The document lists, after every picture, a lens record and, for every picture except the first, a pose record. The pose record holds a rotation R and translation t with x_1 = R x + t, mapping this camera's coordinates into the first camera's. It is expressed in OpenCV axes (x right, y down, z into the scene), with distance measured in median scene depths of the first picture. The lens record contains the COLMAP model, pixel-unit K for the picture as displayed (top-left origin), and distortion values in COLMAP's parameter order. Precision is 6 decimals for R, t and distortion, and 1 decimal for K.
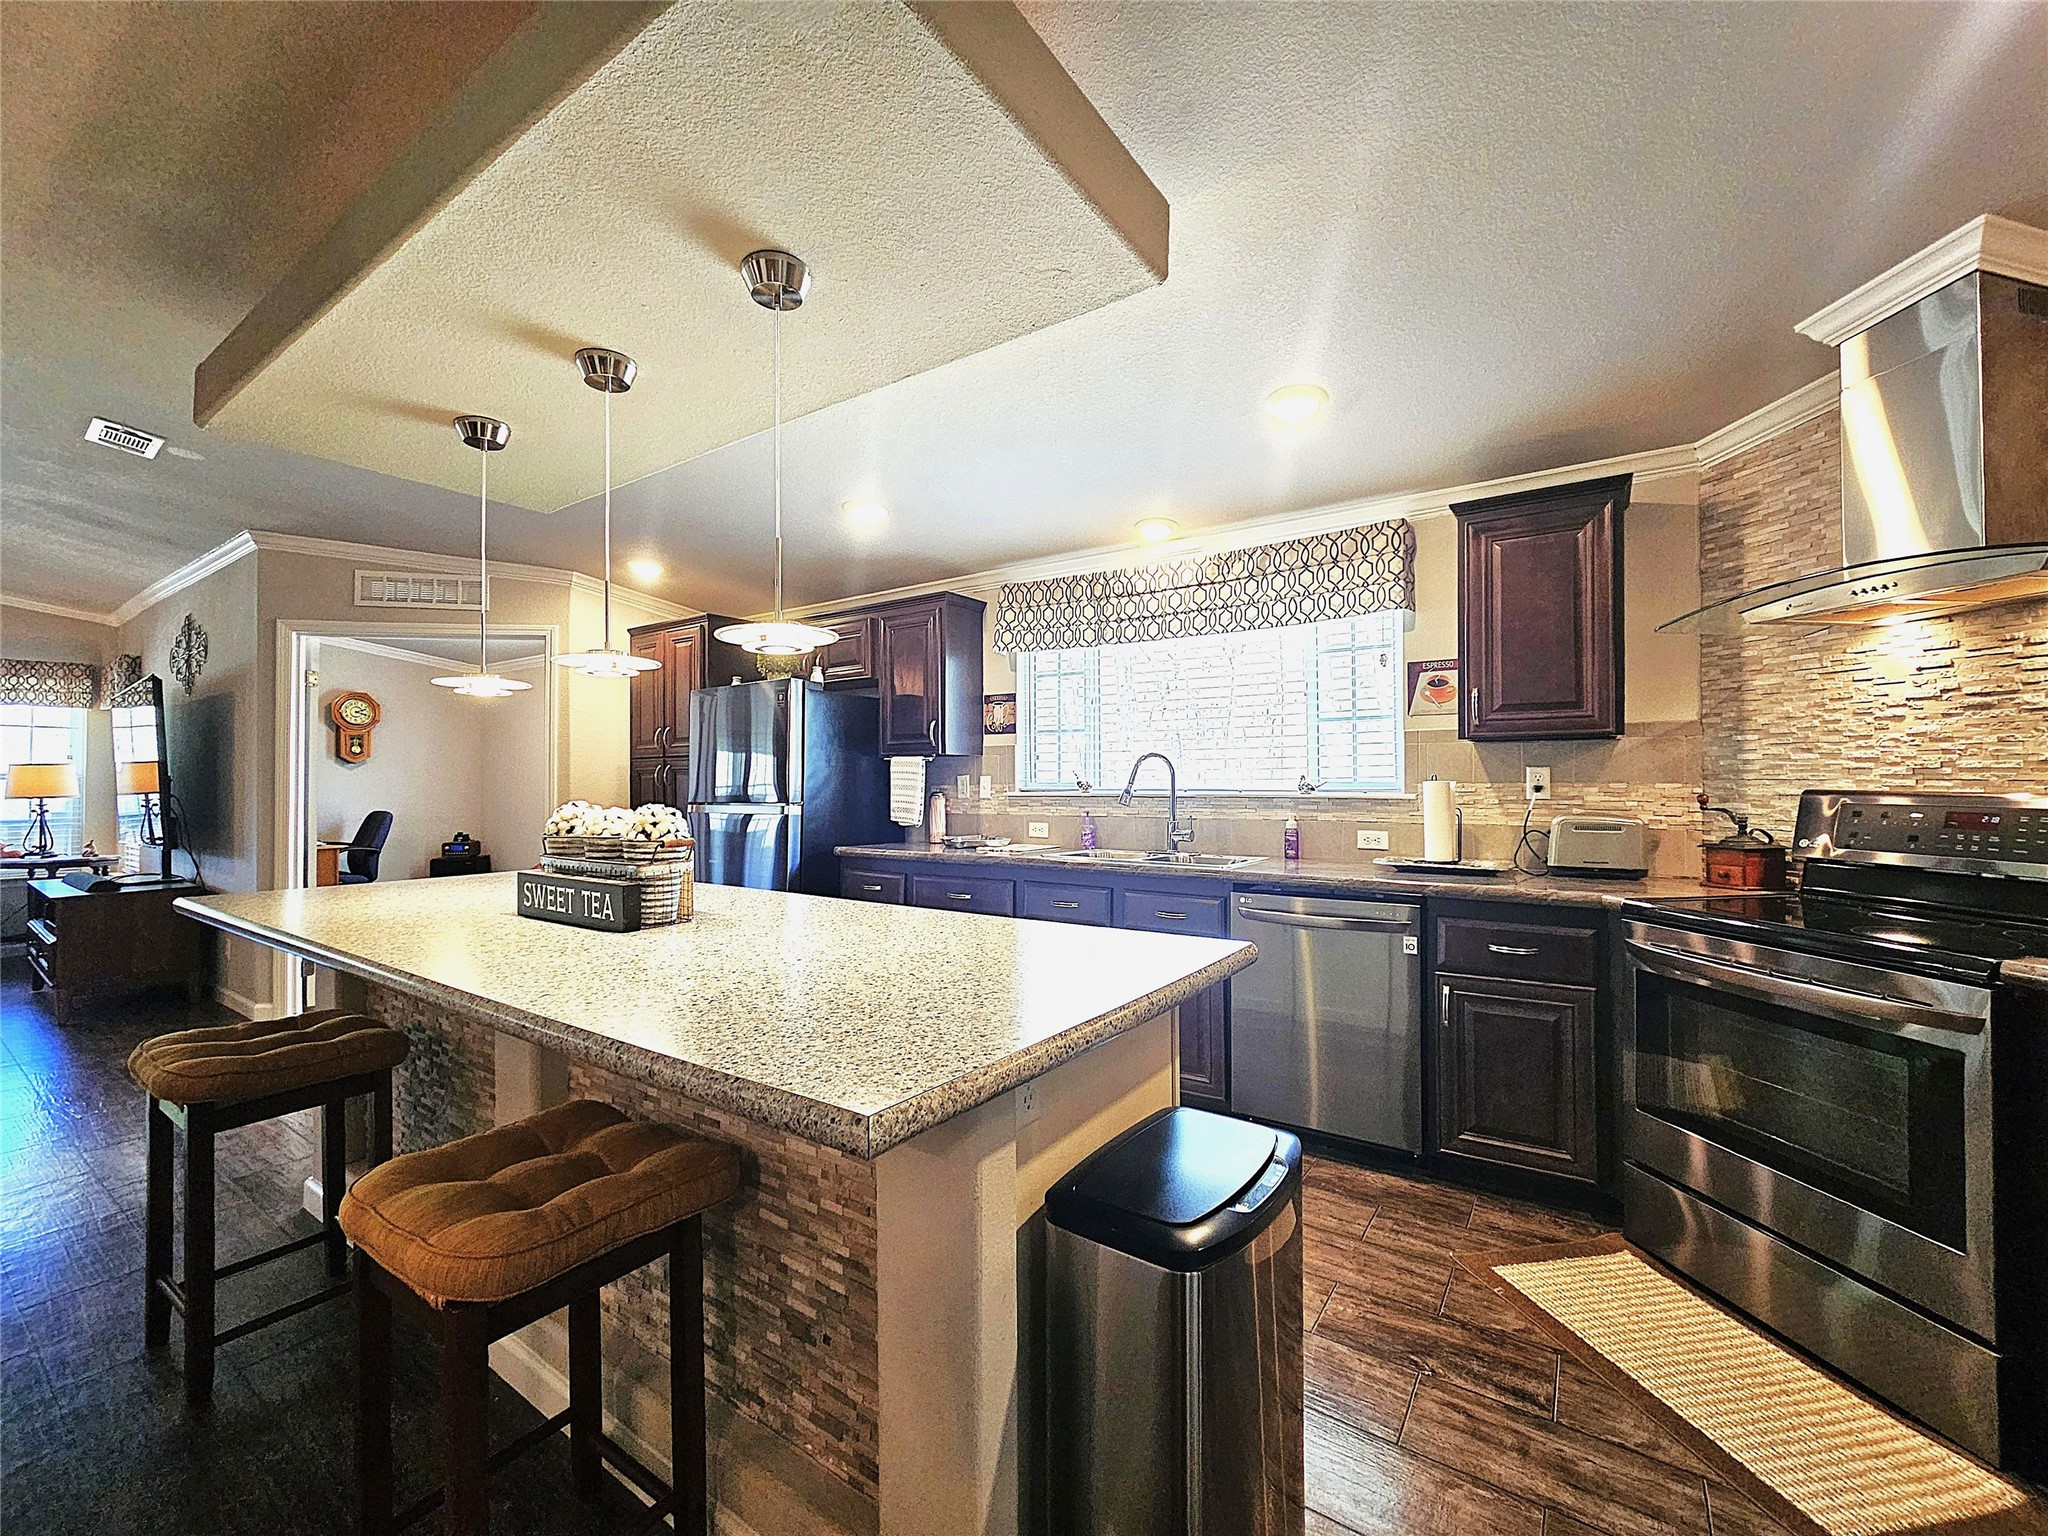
lens RADIAL K [[843.9, 0, 1029.3], [0, 843.9, 773.1], [0, 0, 1]] dist [0.001602, -0.000258]
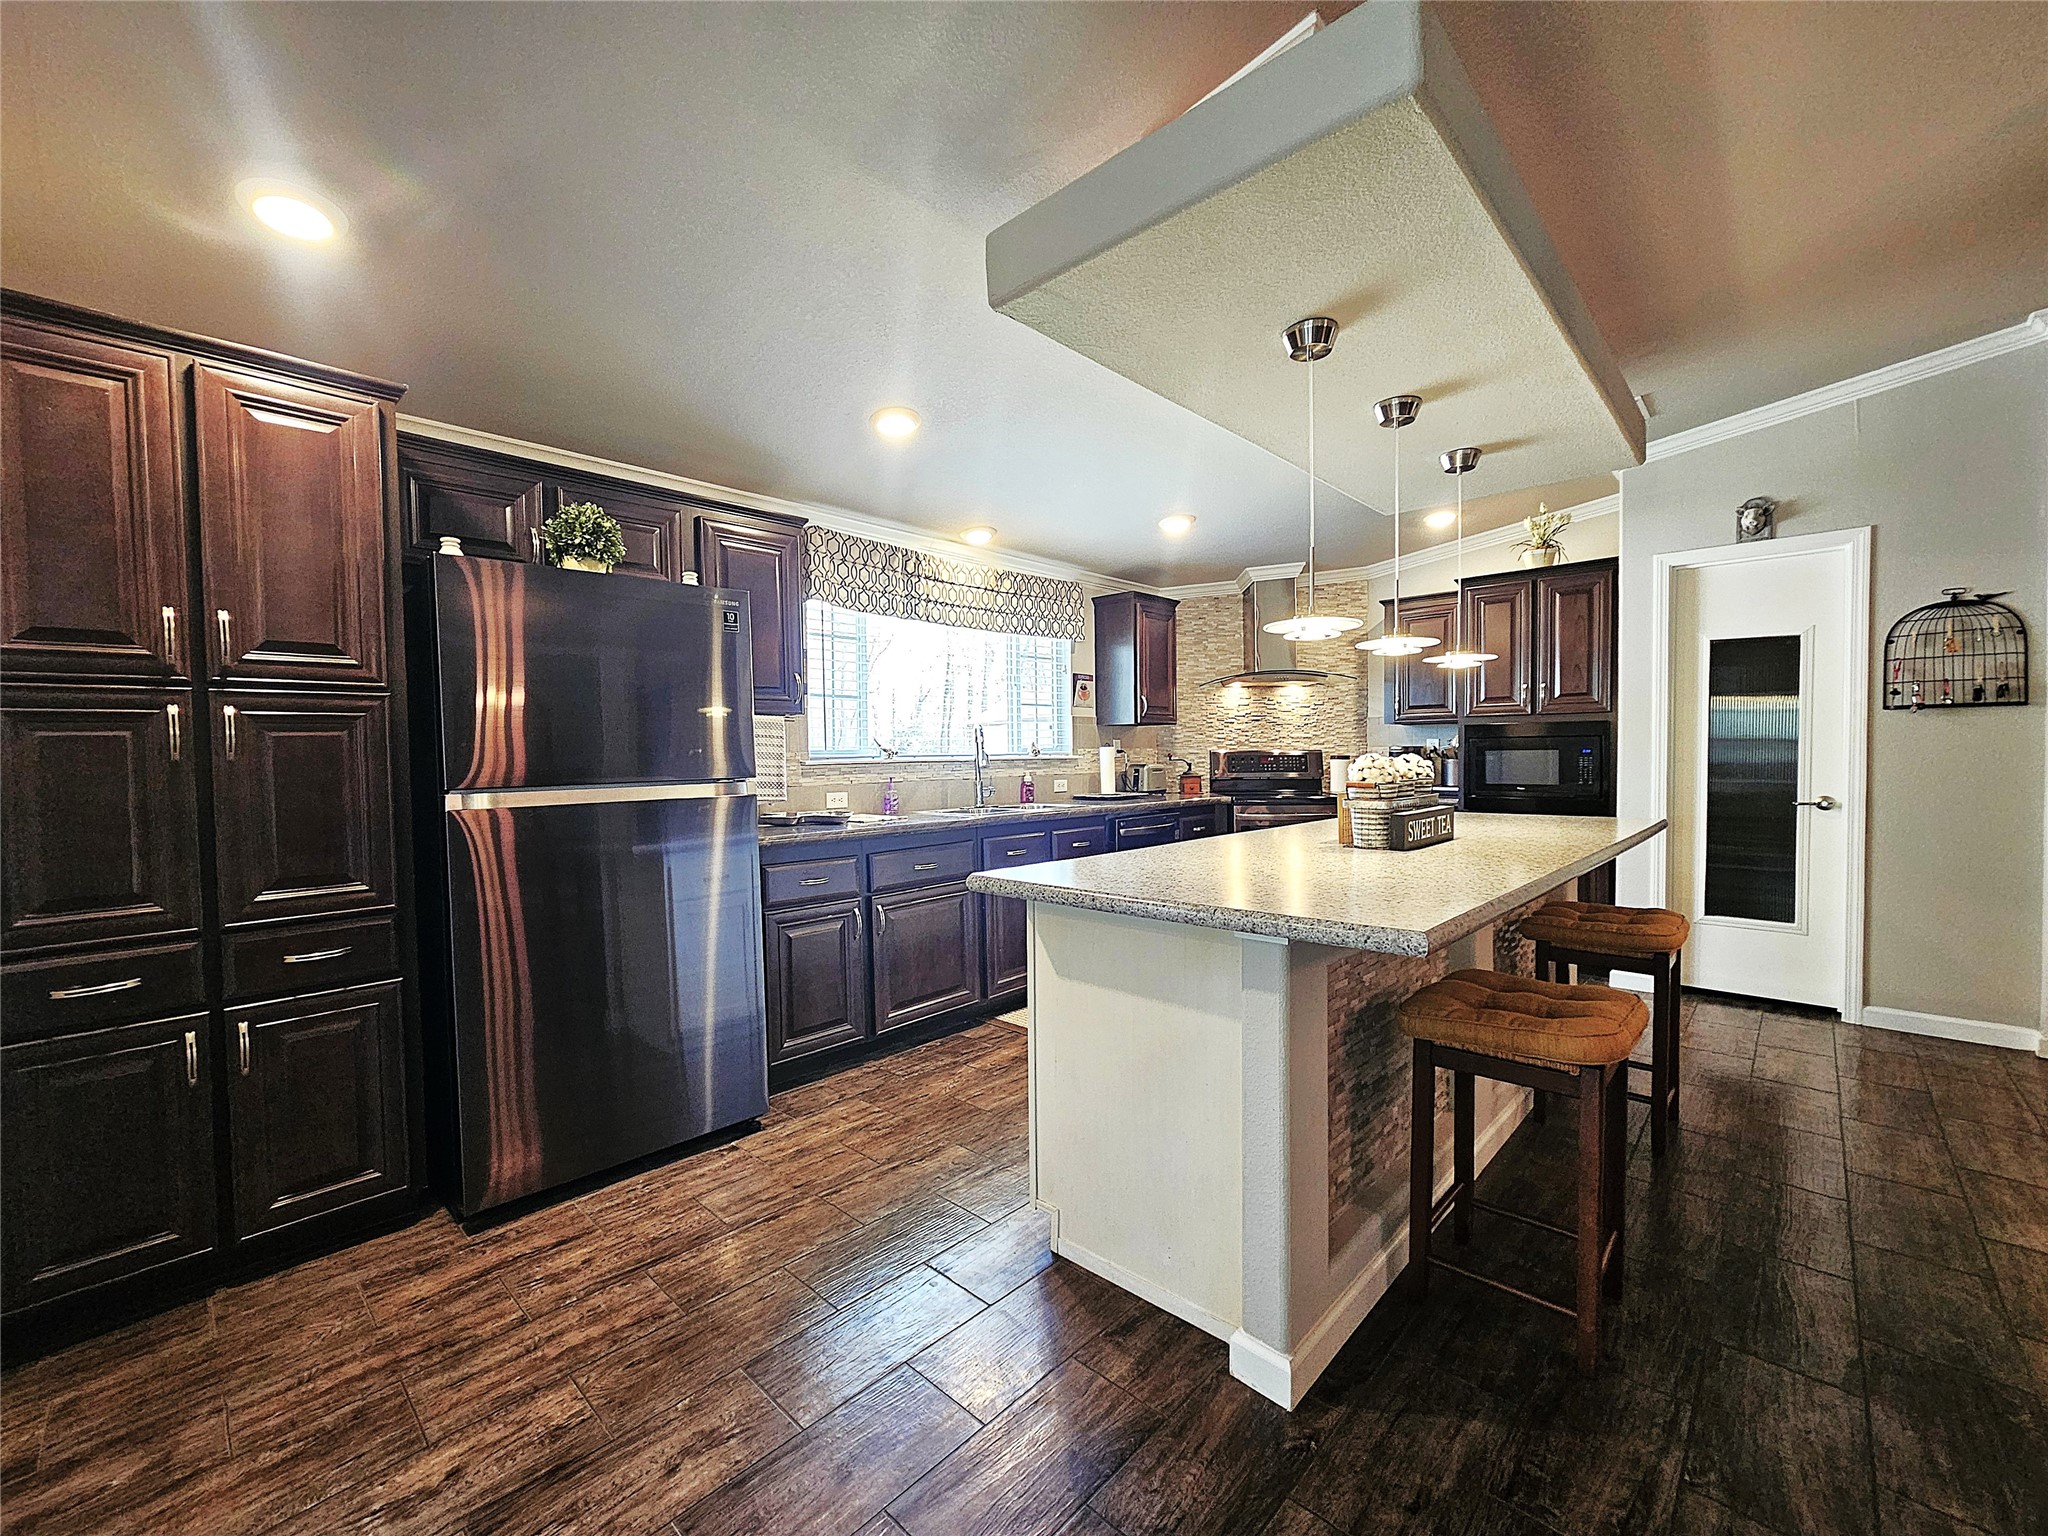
lens RADIAL K [[843.9, 0, 1034.9], [0, 843.9, 766.7], [0, 0, 1]] dist [0.001602, -0.000258]
pose [[0.144274, -0.013501, 0.989446, -0.997227], [0.002752, 0.999909, 0.013243, 0.020894], [-0.989534, 0.000812, 0.144298, 0.736886]]
